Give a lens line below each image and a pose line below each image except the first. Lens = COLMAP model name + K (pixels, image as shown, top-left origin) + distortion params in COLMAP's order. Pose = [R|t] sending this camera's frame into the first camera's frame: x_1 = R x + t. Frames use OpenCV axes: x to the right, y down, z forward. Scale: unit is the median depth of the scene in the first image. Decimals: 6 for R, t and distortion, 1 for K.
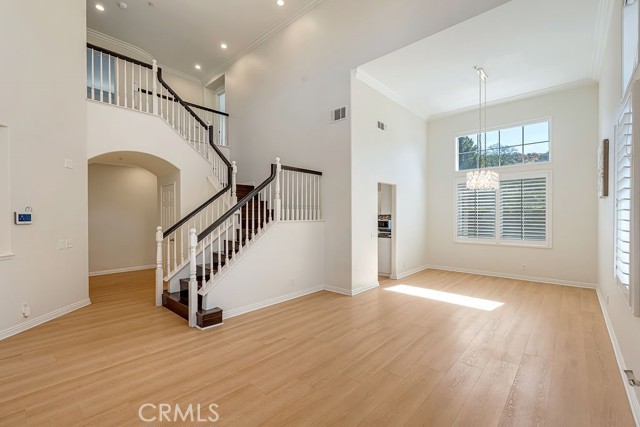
lens RADIAL K [[282.0, 0, 321.7], [0, 282.0, 218.0], [0, 0, 1]] dist [-0.001750, 0.000199]
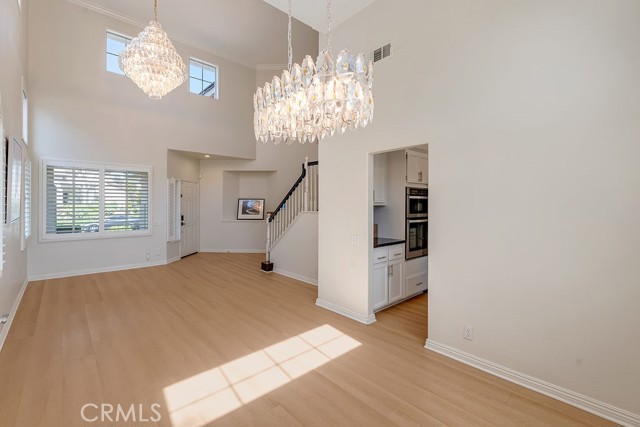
lens RADIAL K [[282.0, 0, 319.4], [0, 282.0, 208.4], [0, 0, 1]] dist [-0.001750, 0.000199]
pose [[-0.099017, 0.009063, -0.995044, 0.985310], [-0.014113, 0.999845, 0.010511, -0.014358], [0.994986, 0.015083, -0.098874, 1.149145]]
